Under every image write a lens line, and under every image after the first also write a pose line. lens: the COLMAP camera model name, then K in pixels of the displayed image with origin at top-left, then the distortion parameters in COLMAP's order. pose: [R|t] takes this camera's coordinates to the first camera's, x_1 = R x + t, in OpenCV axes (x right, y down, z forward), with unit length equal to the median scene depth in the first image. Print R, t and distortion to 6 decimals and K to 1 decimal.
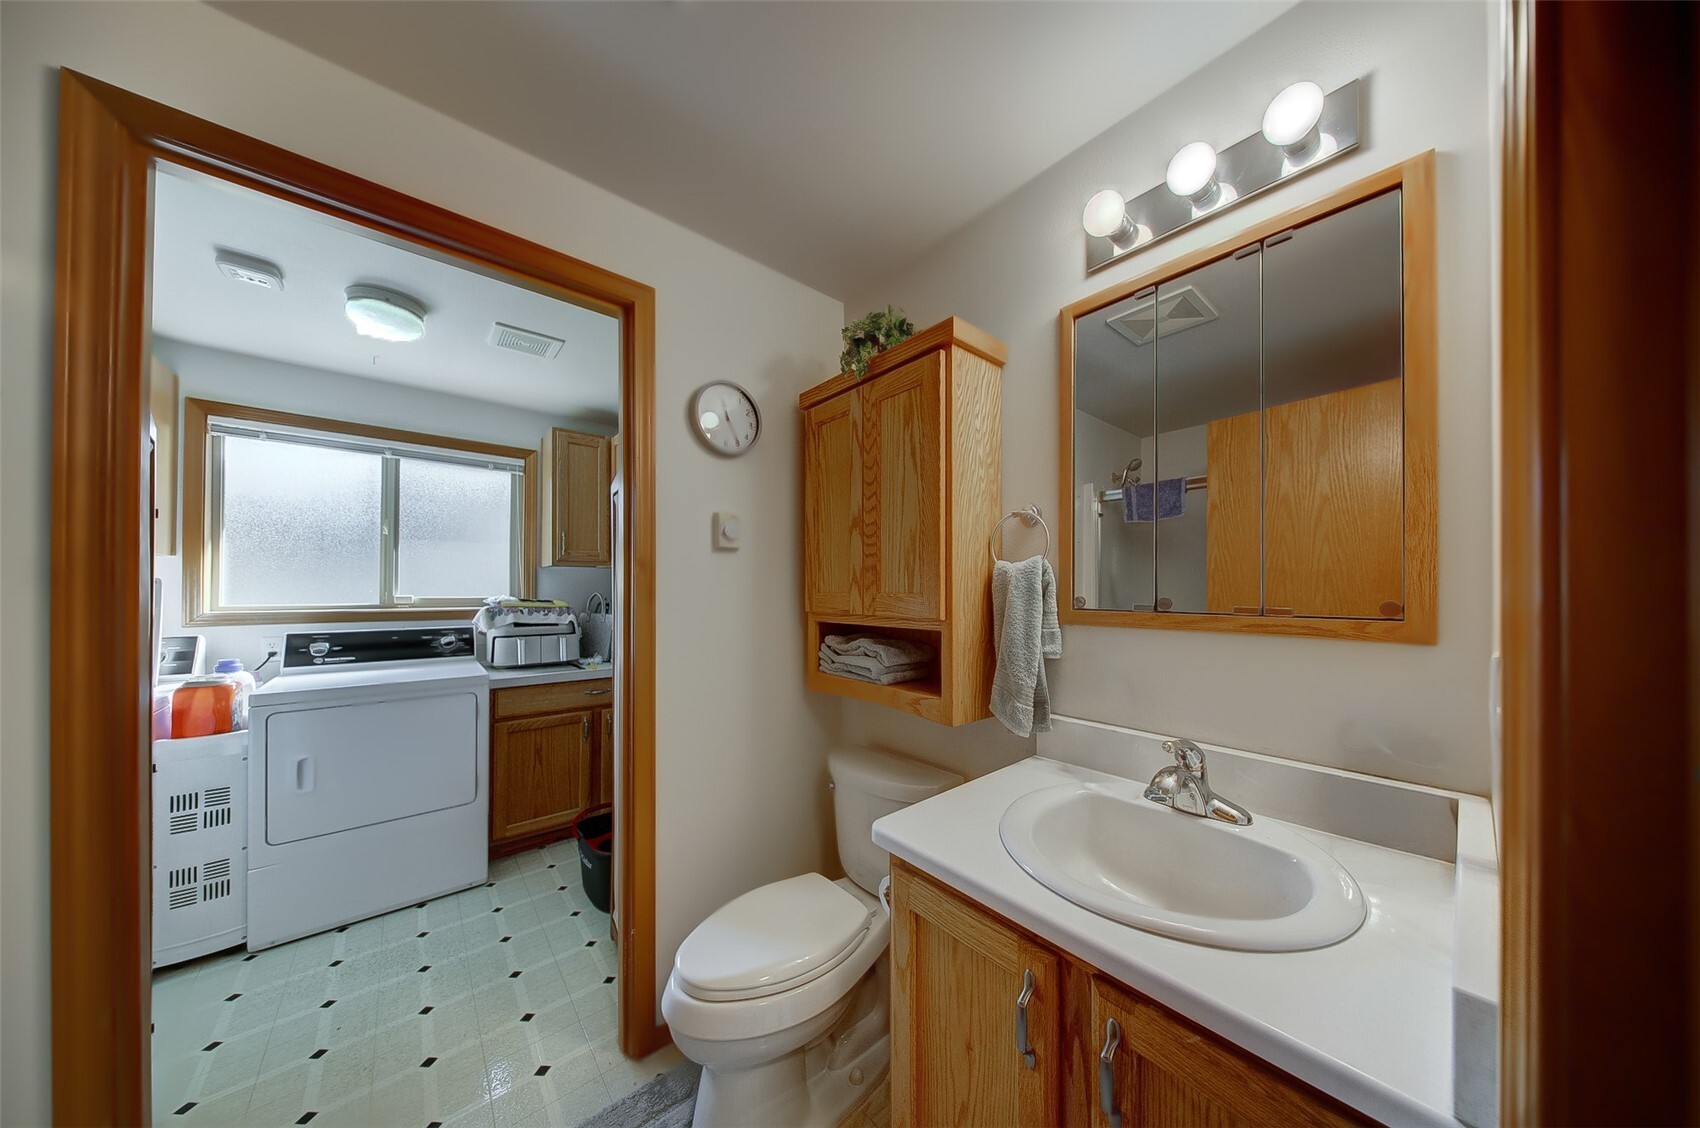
lens RADIAL K [[500.8, 0, 851.5], [0, 500.8, 583.6], [0, 0, 1]] dist [-0.000074, -0.000027]
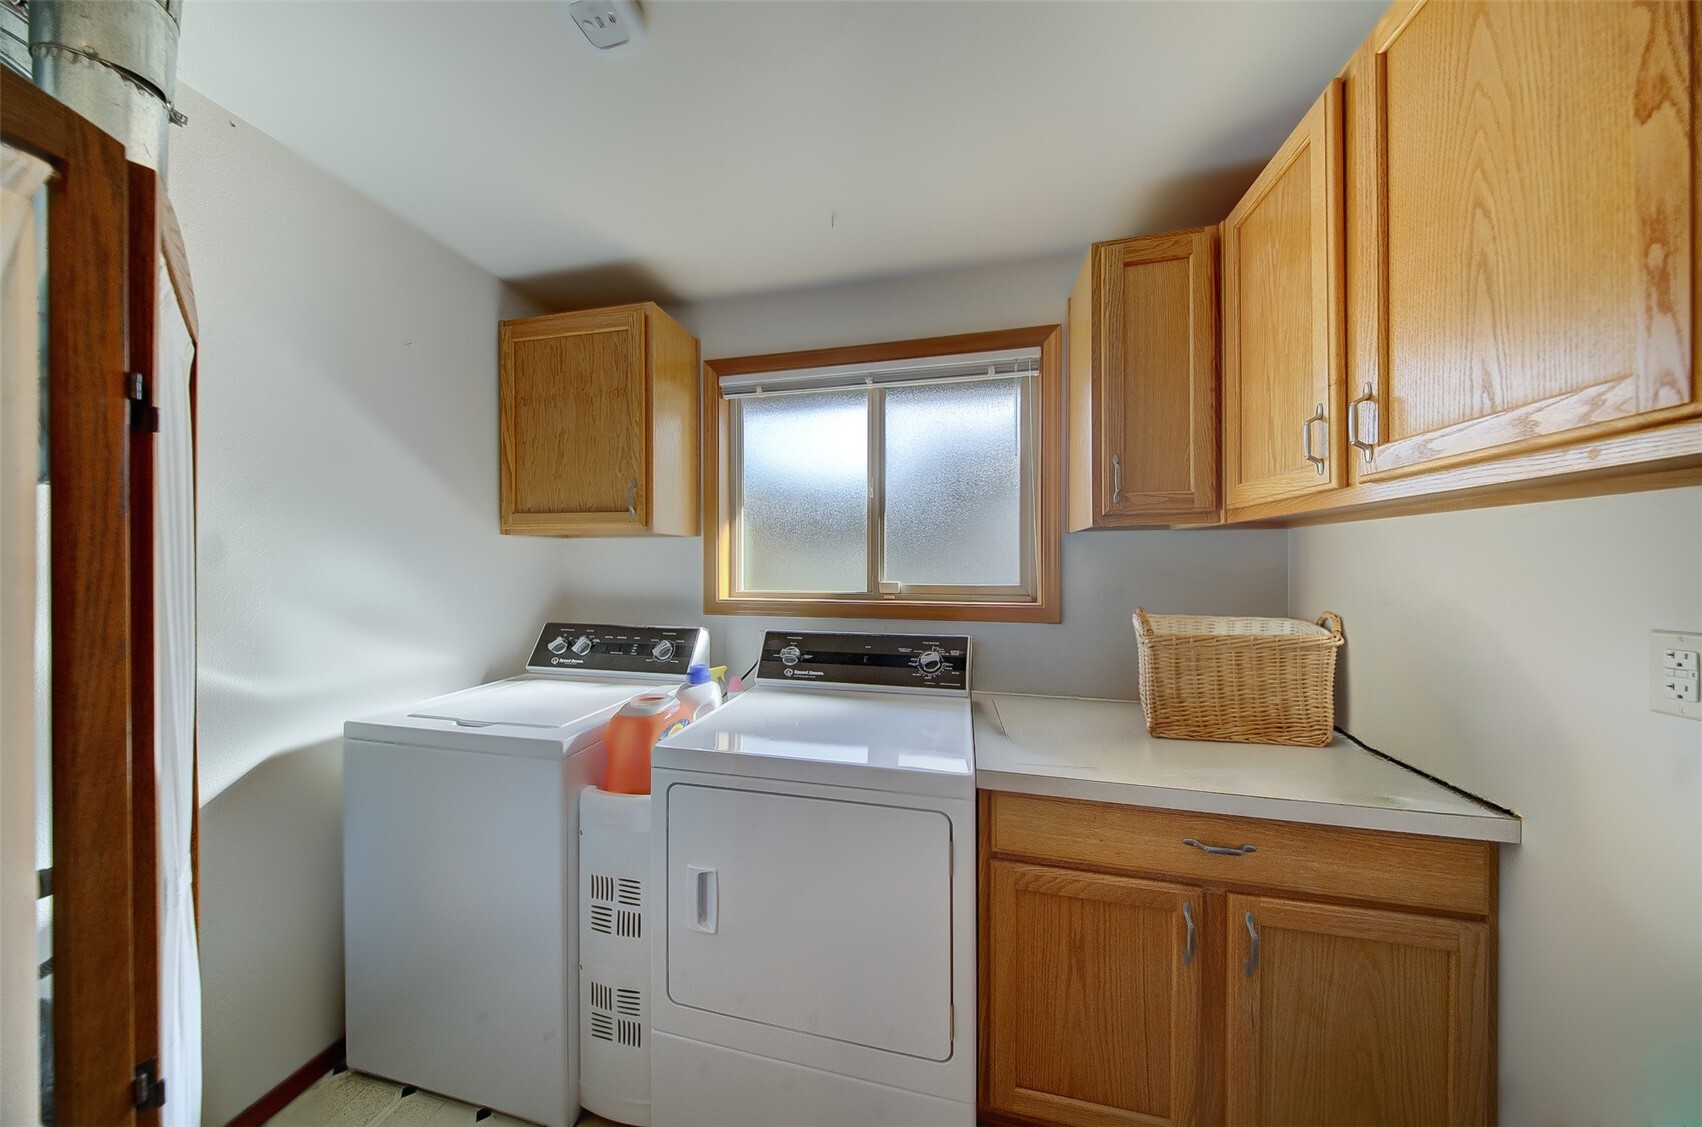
lens RADIAL K [[510.2, 0, 851.0], [0, 510.2, 563.5], [0, 0, 1]] dist [-0.000089, -0.000014]
pose [[0.603517, -0.006188, -0.797326, -0.375099], [0.004342, 0.999981, -0.004474, 0.000603], [0.797339, -0.000762, 0.603532, 0.557400]]
